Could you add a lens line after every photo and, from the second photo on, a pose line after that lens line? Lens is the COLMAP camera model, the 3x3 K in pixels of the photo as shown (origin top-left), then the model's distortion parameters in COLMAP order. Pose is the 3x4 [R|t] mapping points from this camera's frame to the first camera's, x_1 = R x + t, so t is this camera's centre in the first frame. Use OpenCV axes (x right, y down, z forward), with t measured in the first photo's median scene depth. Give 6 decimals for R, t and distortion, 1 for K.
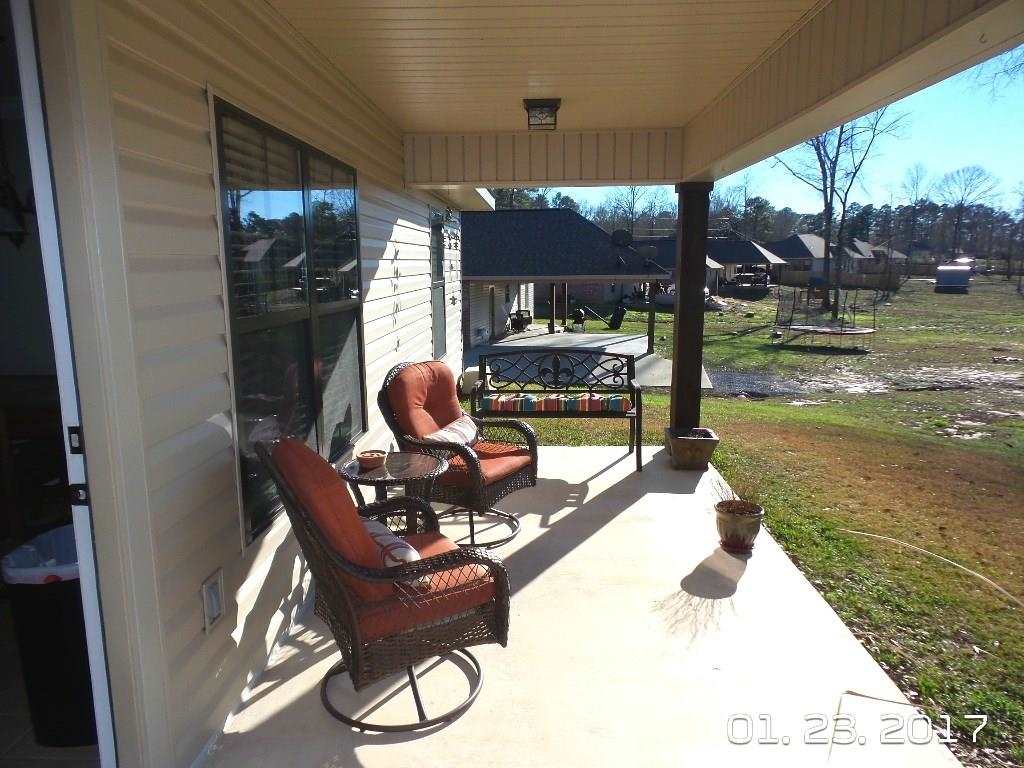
lens RADIAL K [[714.5, 0, 510.6], [0, 714.5, 385.8], [0, 0, 1]] dist [0.004906, -0.000483]
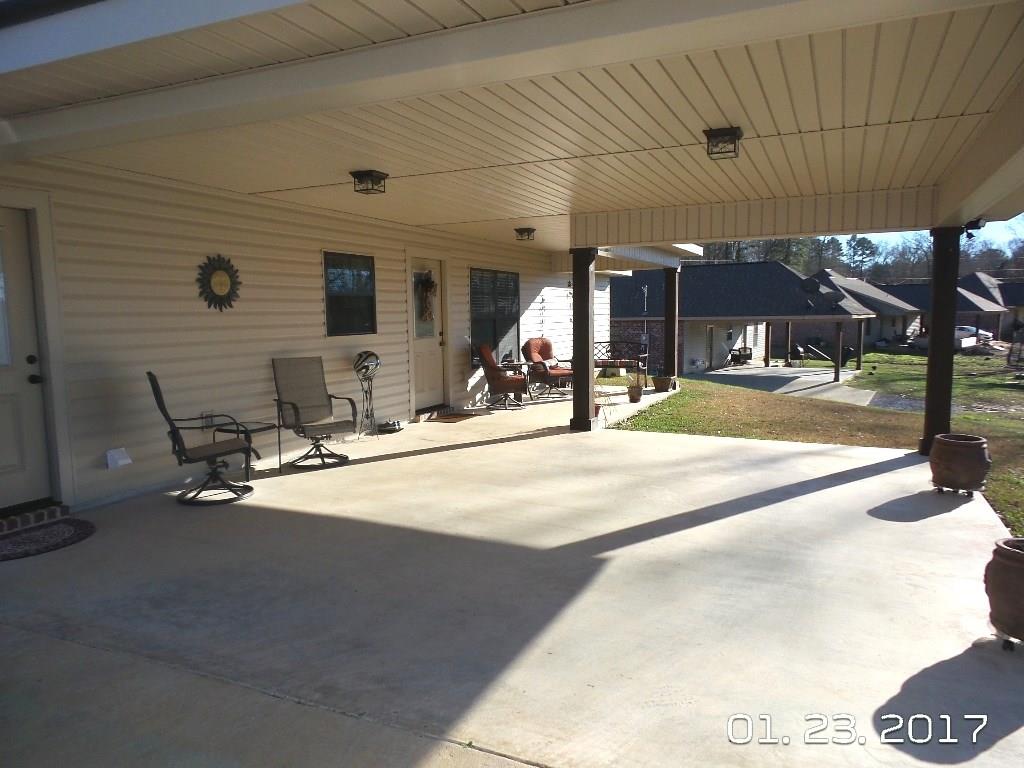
lens RADIAL K [[714.5, 0, 512.0], [0, 714.5, 385.1], [0, 0, 1]] dist [0.004906, -0.000483]
pose [[0.926122, 0.034608, -0.375634, 0.110448], [-0.058611, 0.996891, -0.052660, 0.040155], [0.372643, 0.070786, 0.925271, -0.215188]]
